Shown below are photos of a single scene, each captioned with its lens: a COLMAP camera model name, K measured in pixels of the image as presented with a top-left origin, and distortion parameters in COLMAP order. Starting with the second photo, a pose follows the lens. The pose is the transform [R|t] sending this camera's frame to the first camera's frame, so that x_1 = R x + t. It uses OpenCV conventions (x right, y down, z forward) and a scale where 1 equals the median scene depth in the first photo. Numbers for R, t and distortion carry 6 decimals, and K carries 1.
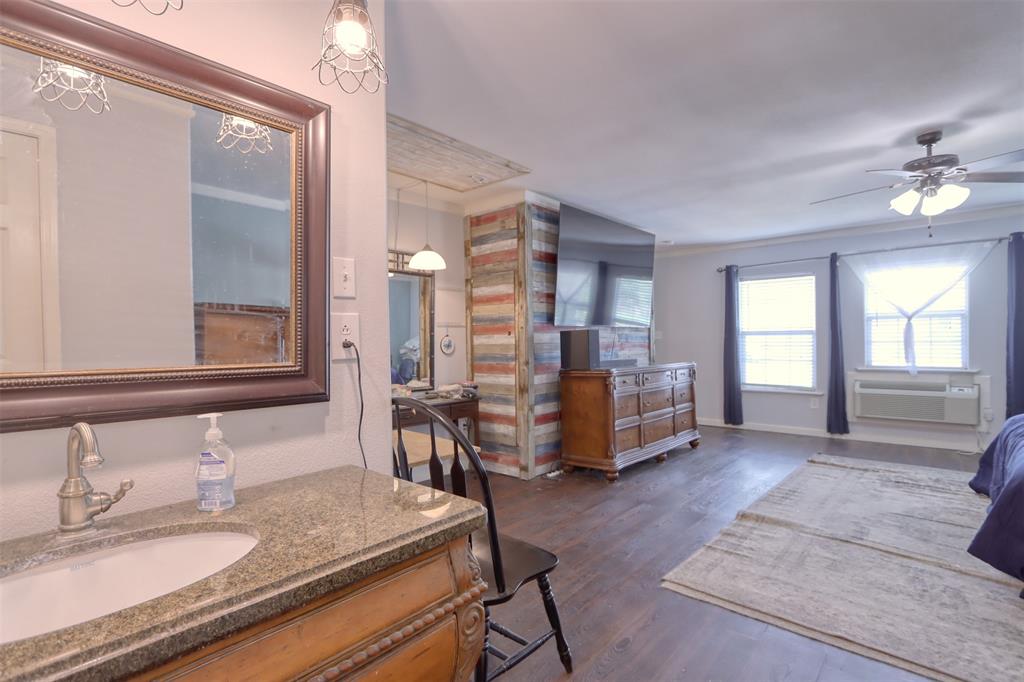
lens RADIAL K [[497.4, 0, 501.7], [0, 497.4, 344.1], [0, 0, 1]] dist [-0.014271, 0.001116]
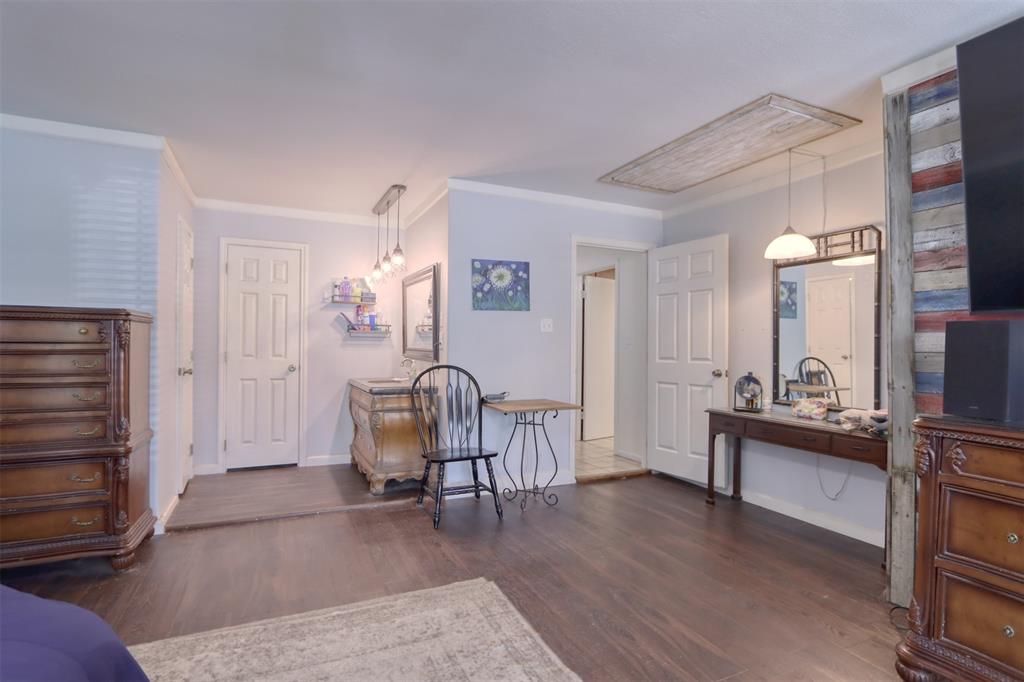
lens RADIAL K [[497.4, 0, 501.7], [0, 497.4, 344.1], [0, 0, 1]] dist [-0.014271, 0.001116]
pose [[-0.397097, 0.008506, -0.917737, 0.803307], [-0.008583, 0.999879, 0.012981, -0.015152], [0.917737, 0.013032, -0.396975, 0.914988]]
